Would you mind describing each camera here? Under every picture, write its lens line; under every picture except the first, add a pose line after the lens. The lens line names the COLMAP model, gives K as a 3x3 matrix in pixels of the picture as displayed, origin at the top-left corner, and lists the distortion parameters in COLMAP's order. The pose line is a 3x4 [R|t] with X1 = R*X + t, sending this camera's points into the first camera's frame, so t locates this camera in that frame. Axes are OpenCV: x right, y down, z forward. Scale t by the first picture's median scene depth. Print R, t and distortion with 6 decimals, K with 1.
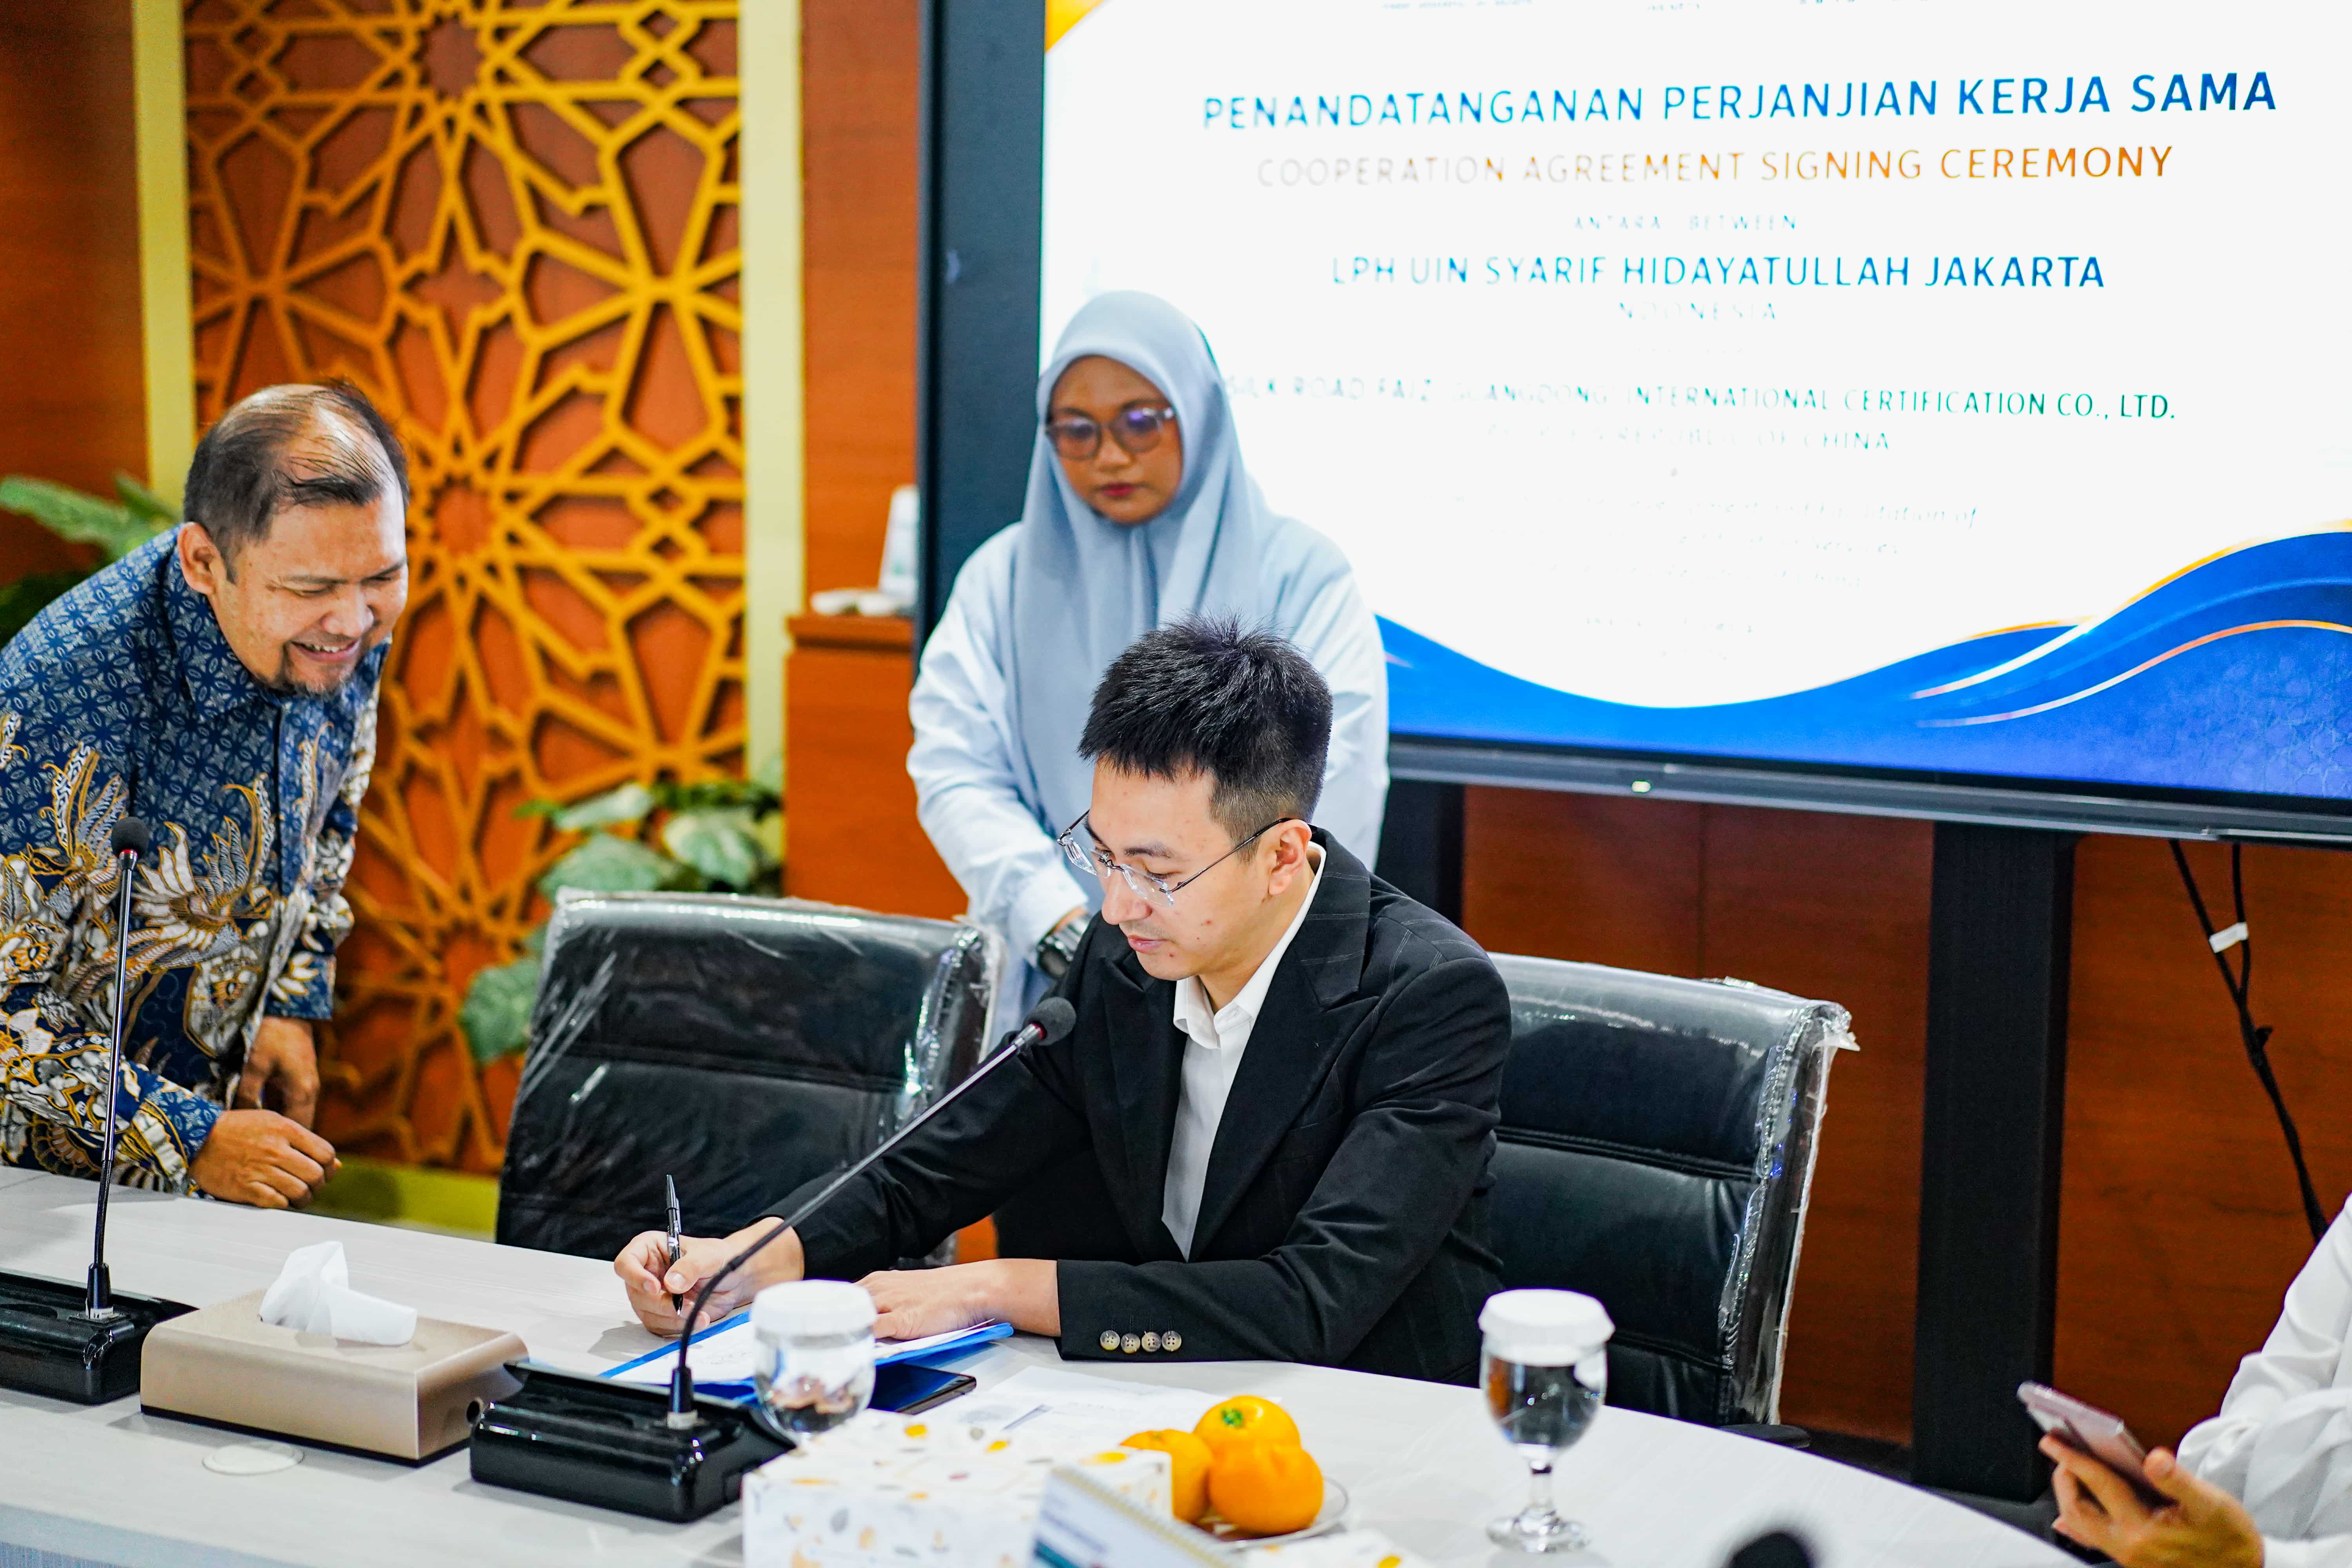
lens RADIAL K [[3654.9, 0, 1176.3], [0, 3654.9, 796.2], [0, 0, 1]] dist [-0.008691, -0.014678]
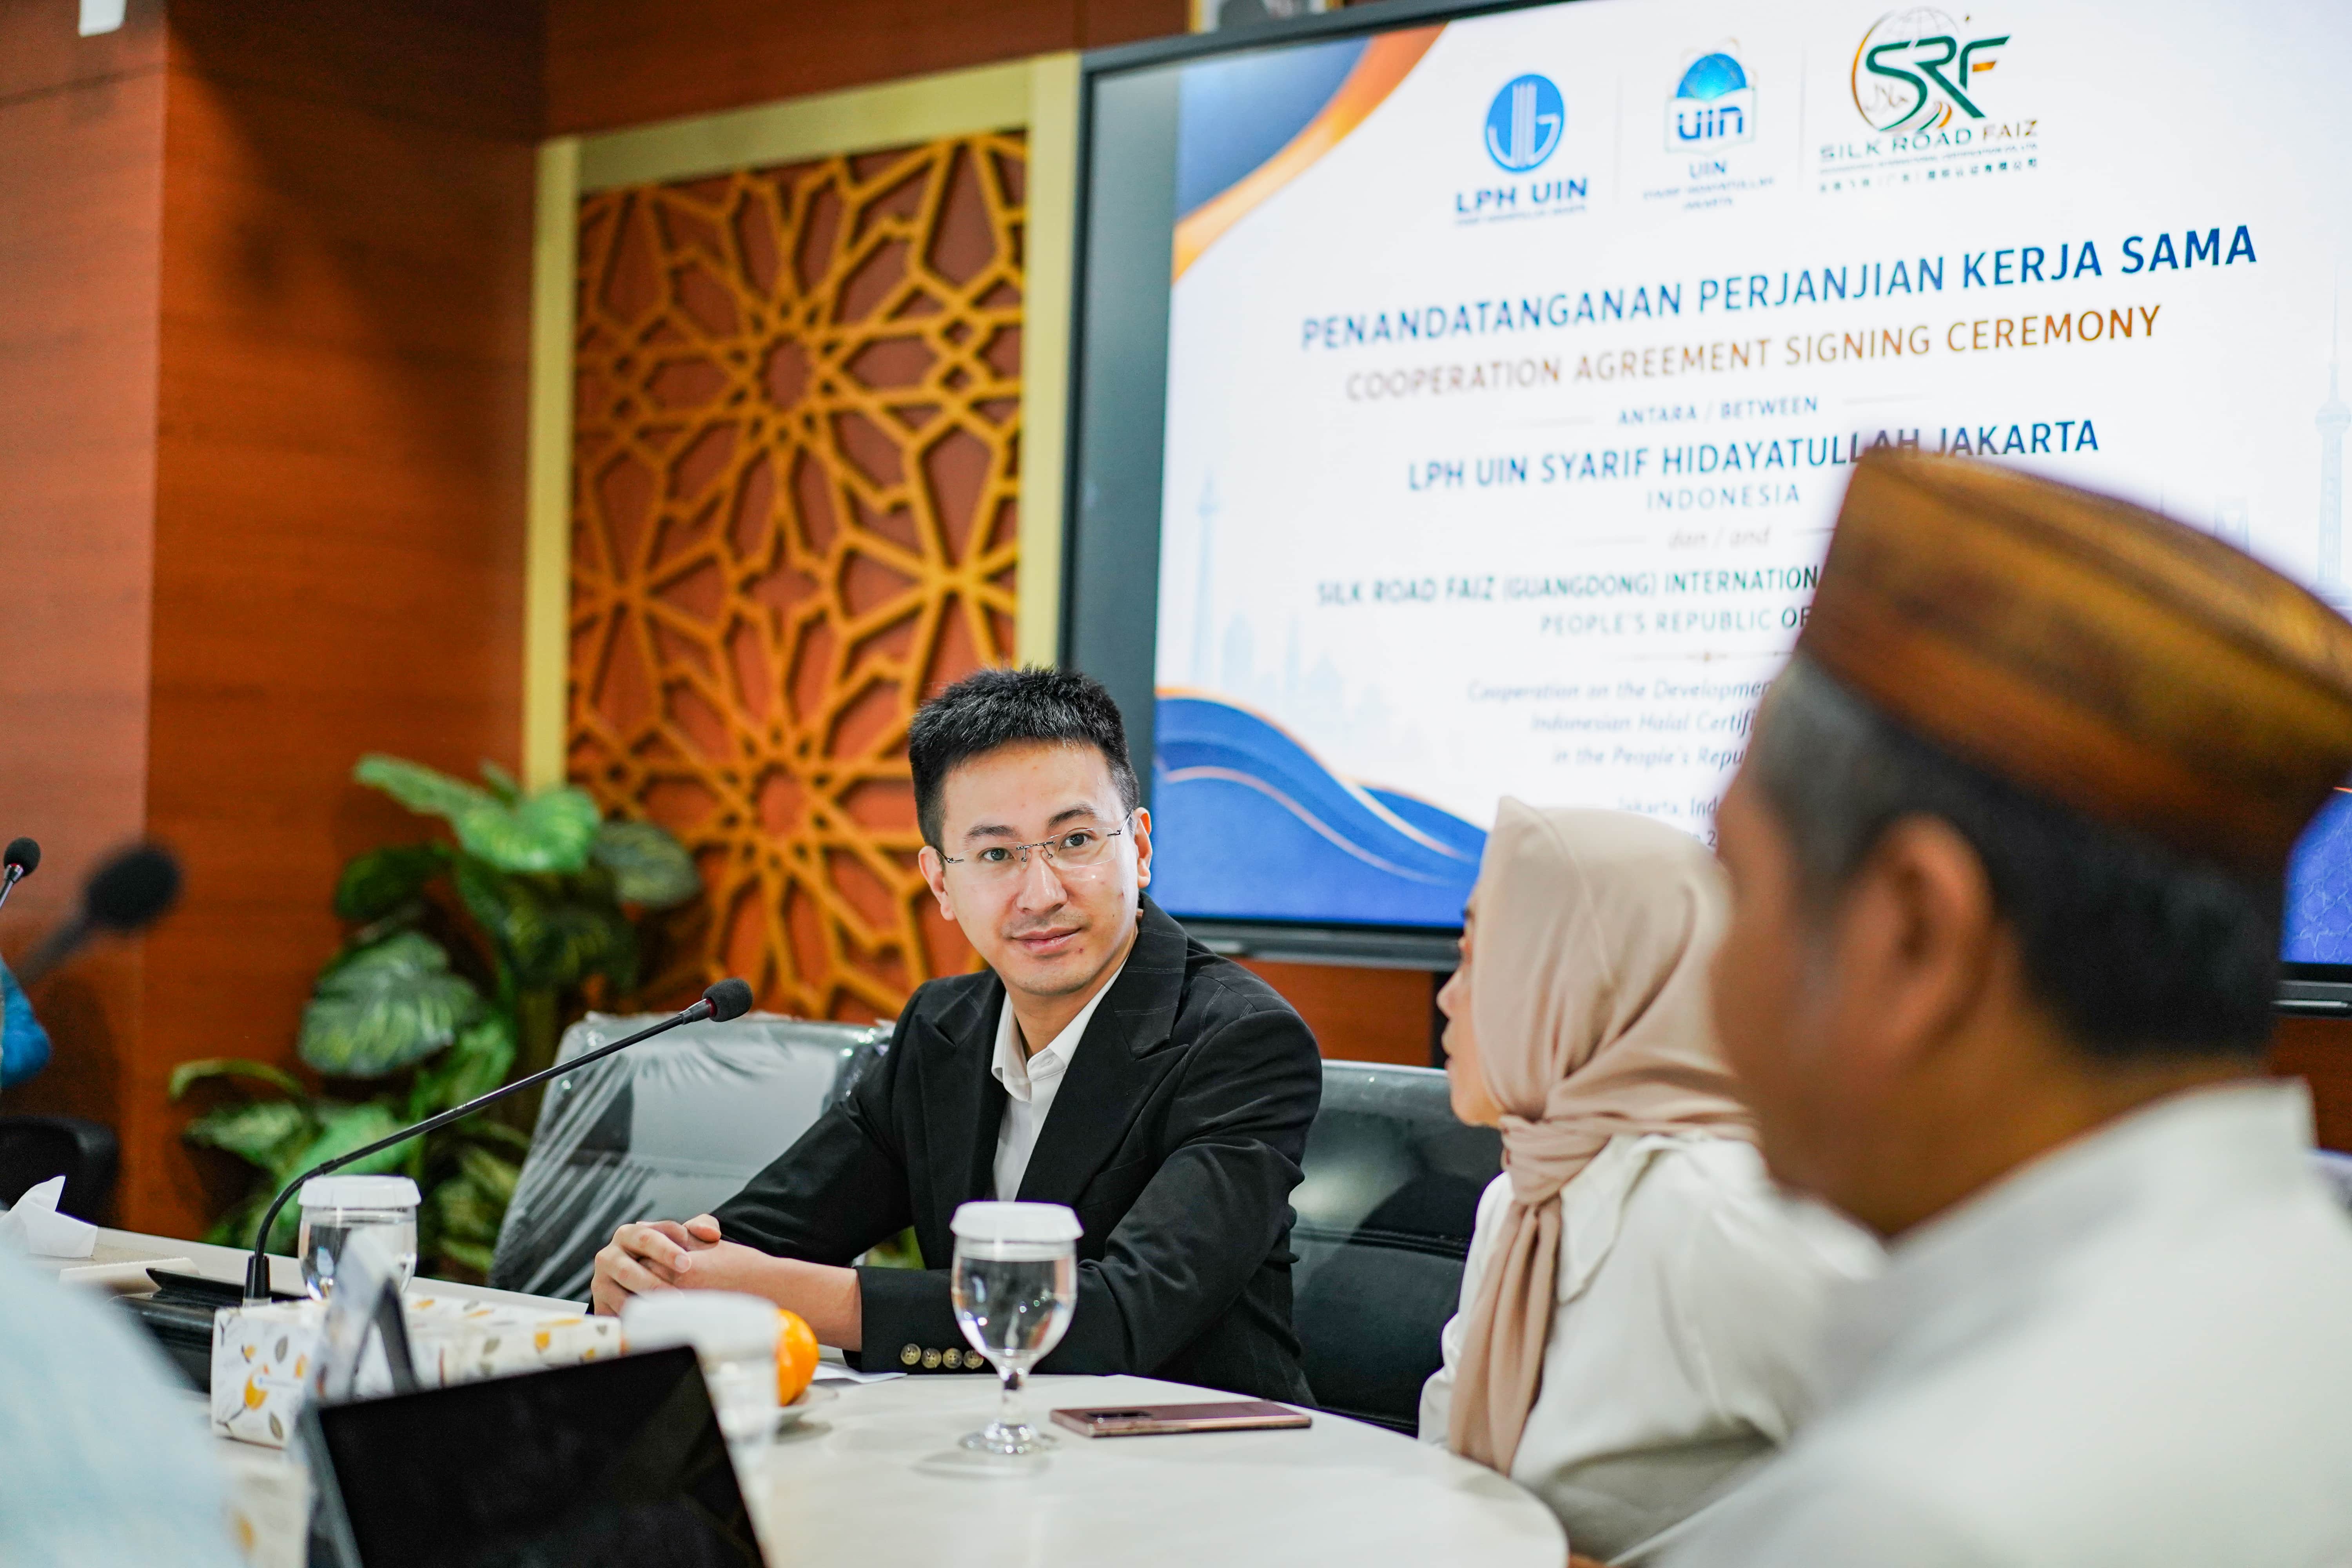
lens RADIAL K [[3652.2, 0, 1183.4], [0, 3652.2, 789.4], [0, 0, 1]] dist [-0.004962, -0.033537]
pose [[0.977239, 0.014461, -0.211646, 0.206742], [-0.045849, 0.988491, -0.144161, 0.097212], [0.207125, 0.150584, 0.966656, 0.009397]]
